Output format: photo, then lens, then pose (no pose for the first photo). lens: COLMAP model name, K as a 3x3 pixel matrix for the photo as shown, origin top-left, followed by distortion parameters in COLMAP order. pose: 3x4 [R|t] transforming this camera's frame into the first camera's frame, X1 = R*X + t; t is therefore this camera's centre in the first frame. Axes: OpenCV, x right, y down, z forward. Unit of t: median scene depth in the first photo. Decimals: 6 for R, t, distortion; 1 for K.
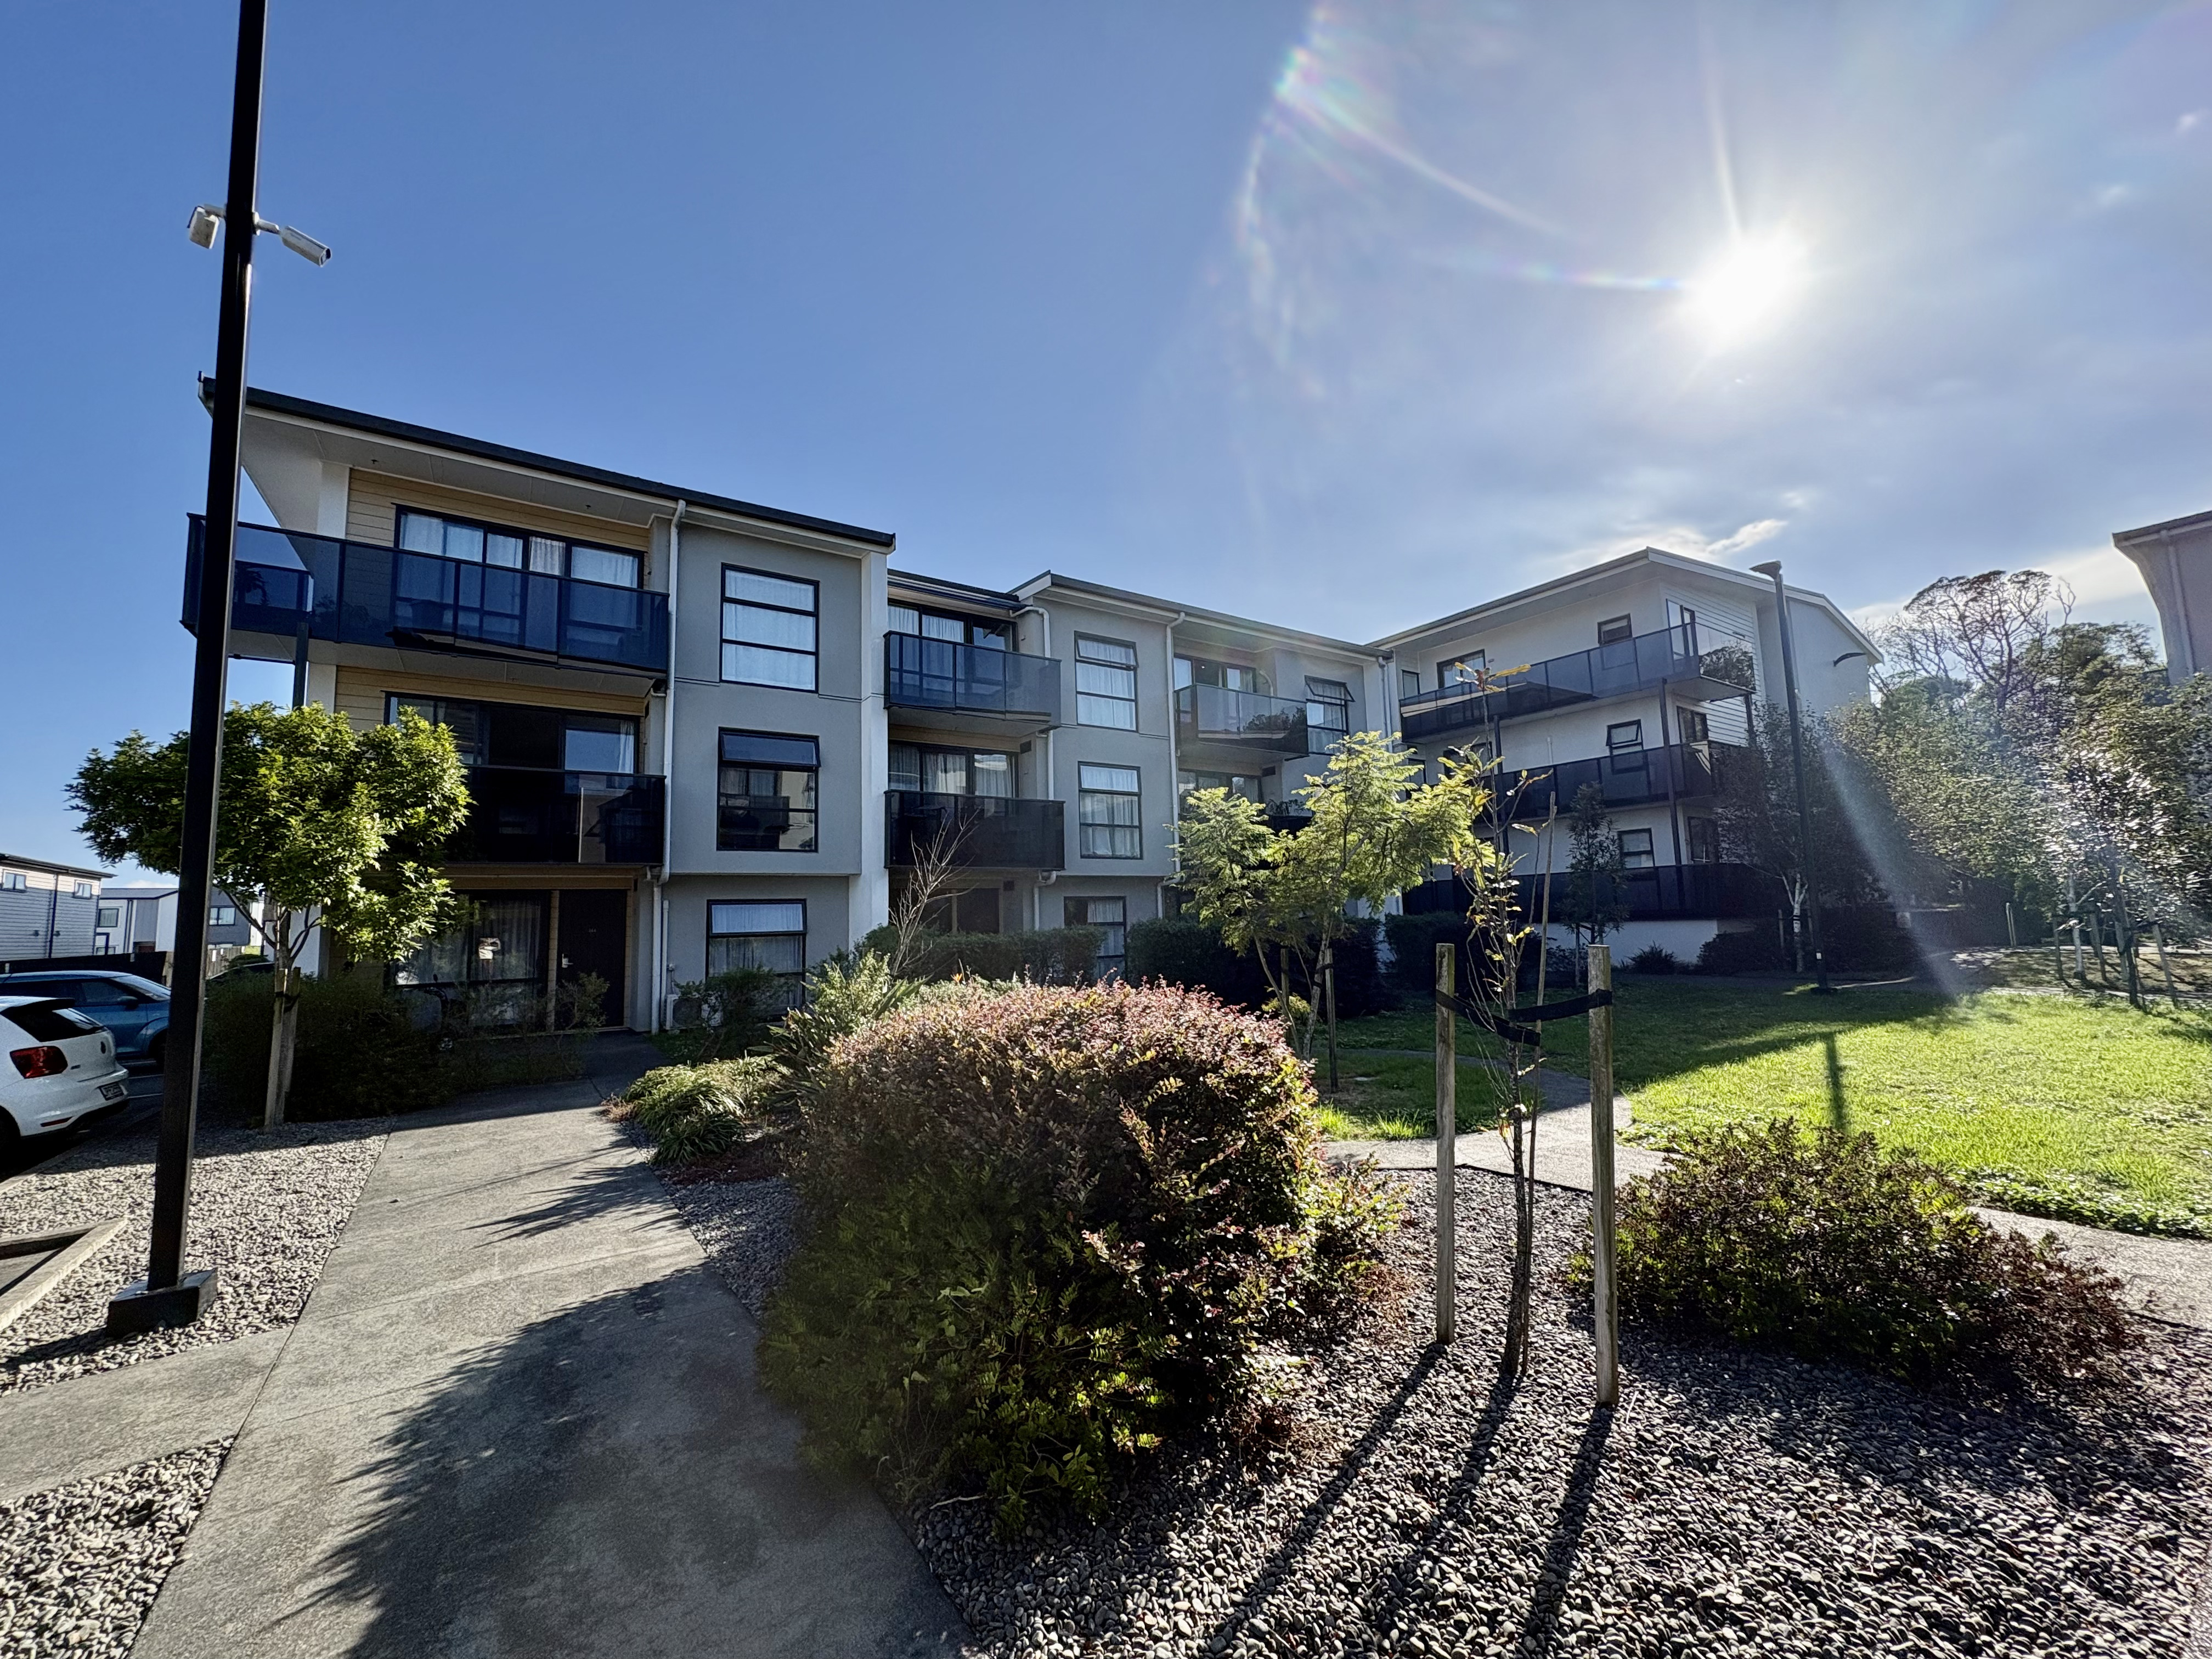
lens RADIAL K [[891.5, 0, 1114.4], [0, 891.5, 815.9], [0, 0, 1]] dist [-0.001220, -0.000101]
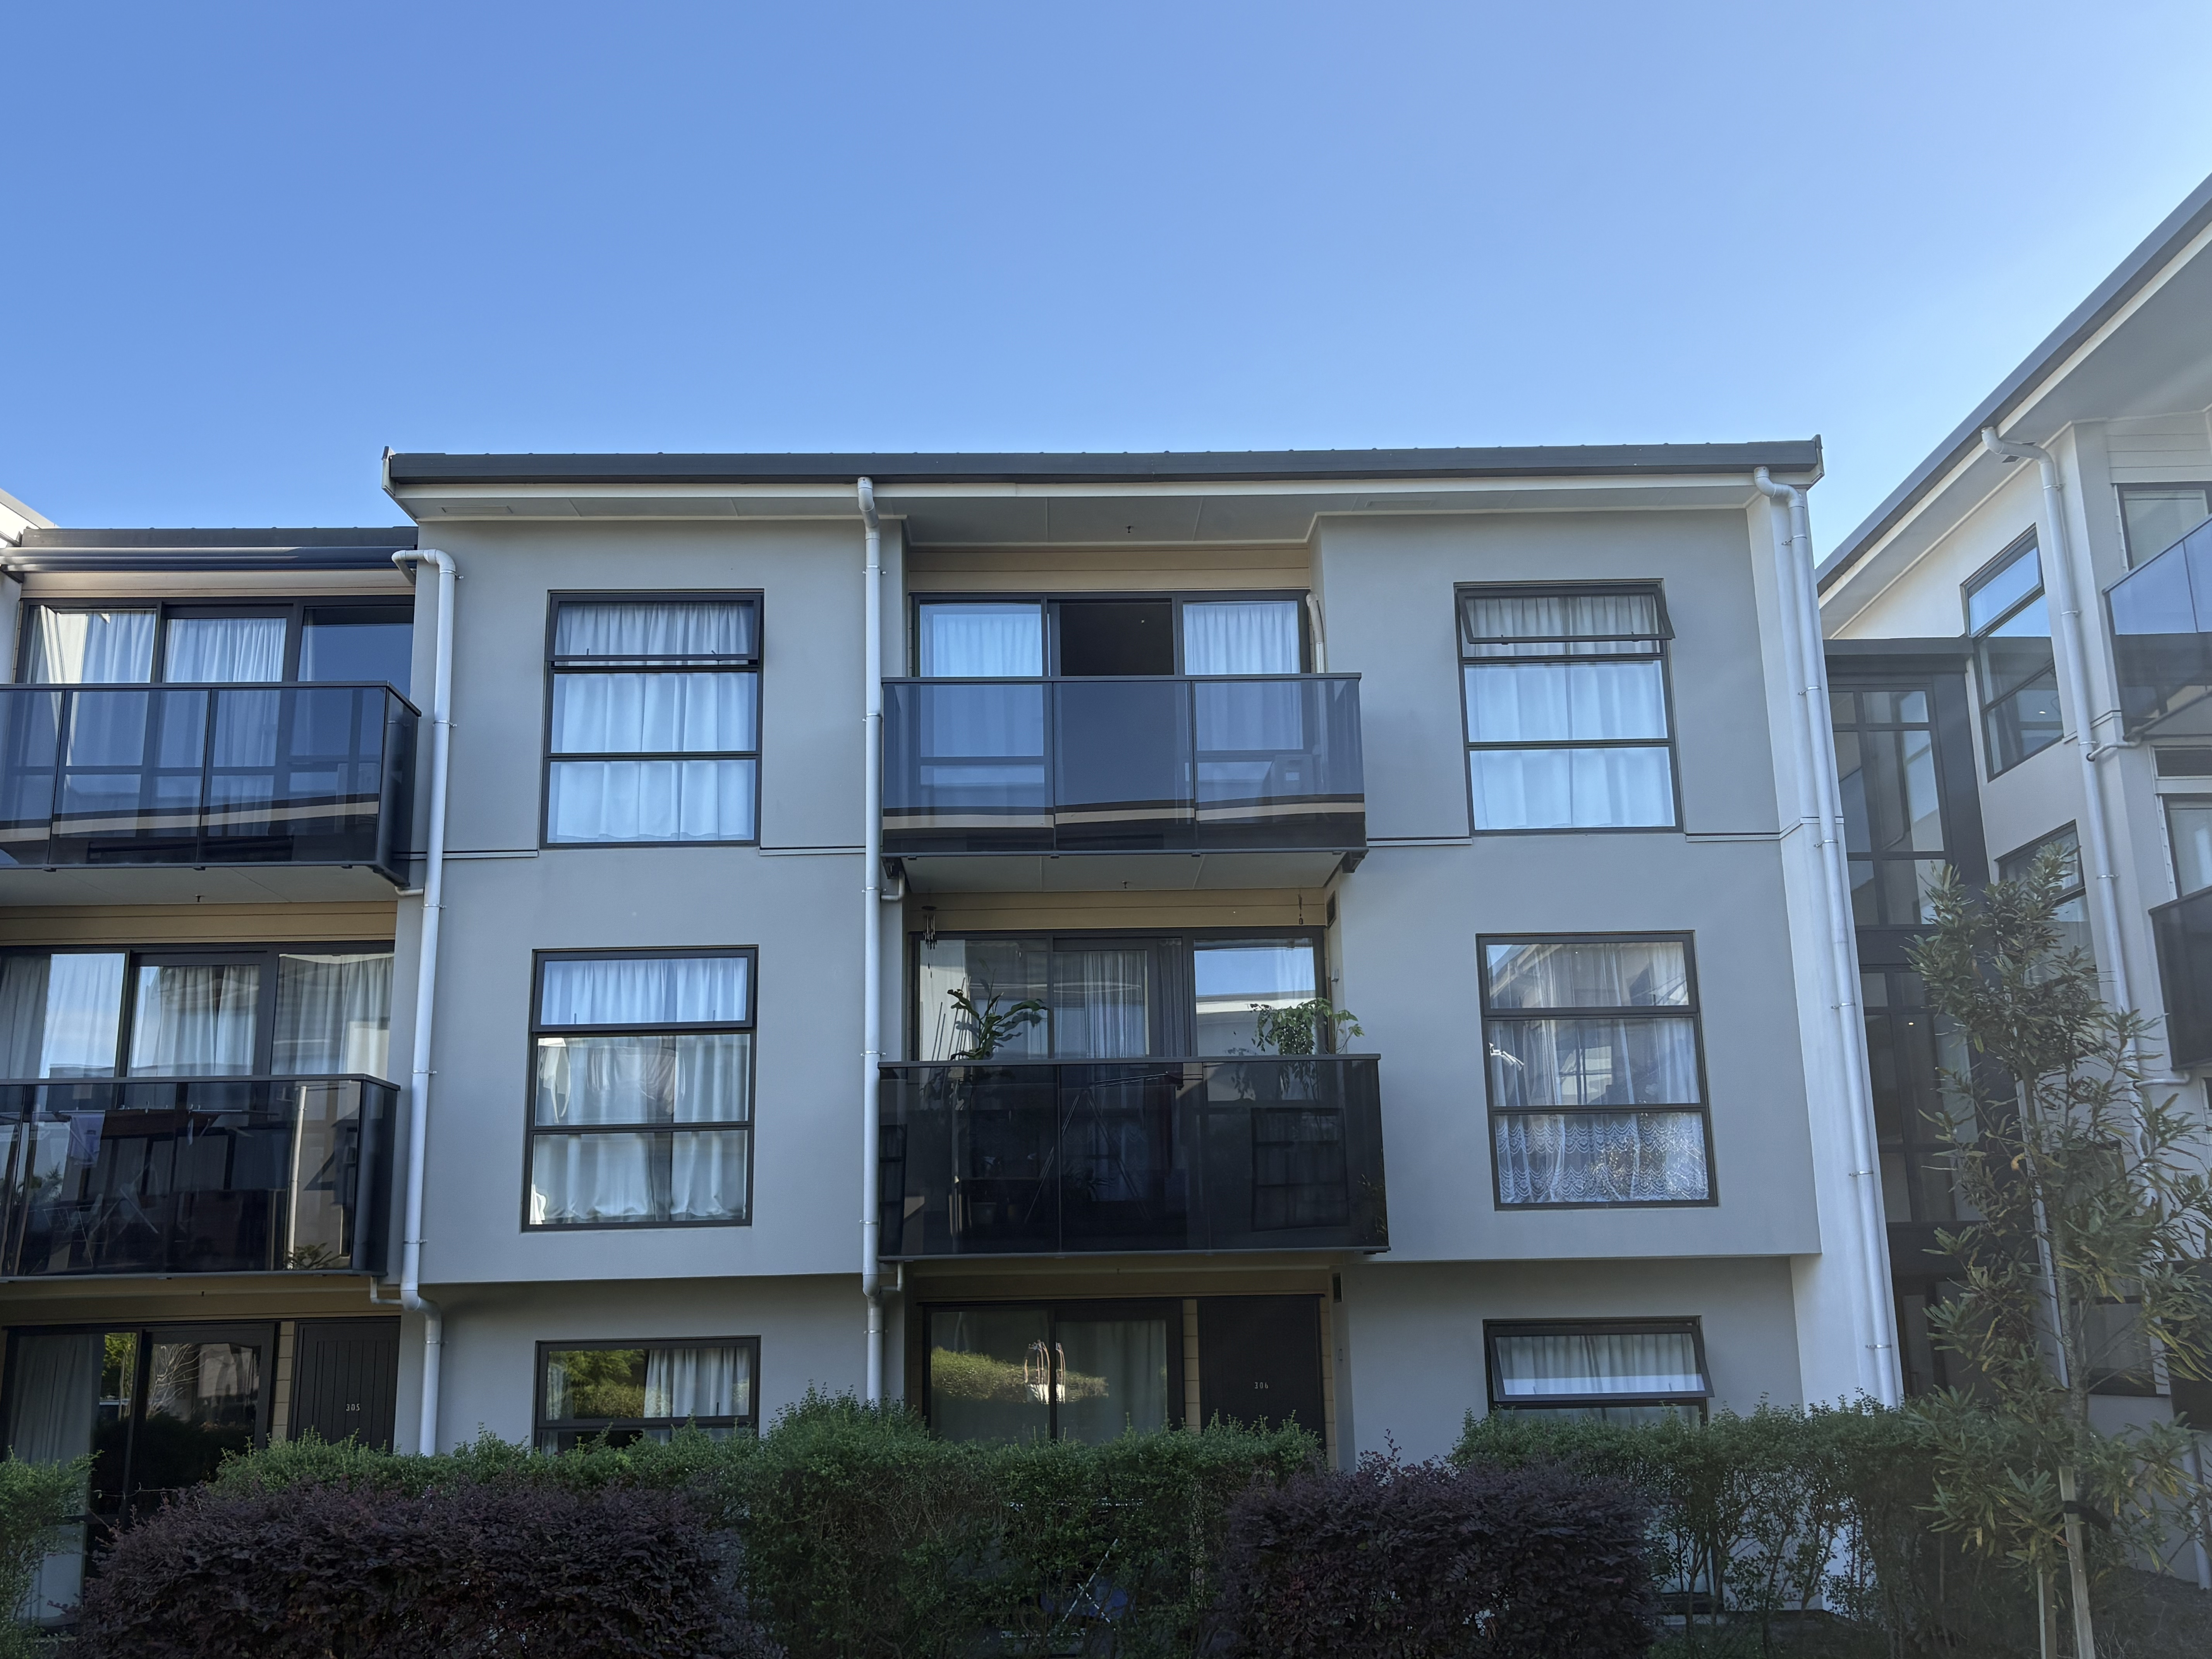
lens RADIAL K [[2084.1, 0, 1101.7], [0, 2084.1, 826.7], [0, 0, 1]] dist [0.034092, 0.000000]
pose [[0.837913, -0.134425, -0.528991, 0.602624], [0.063493, 0.986623, -0.150146, 0.028979], [0.542098, 0.092222, 0.835240, 0.439262]]
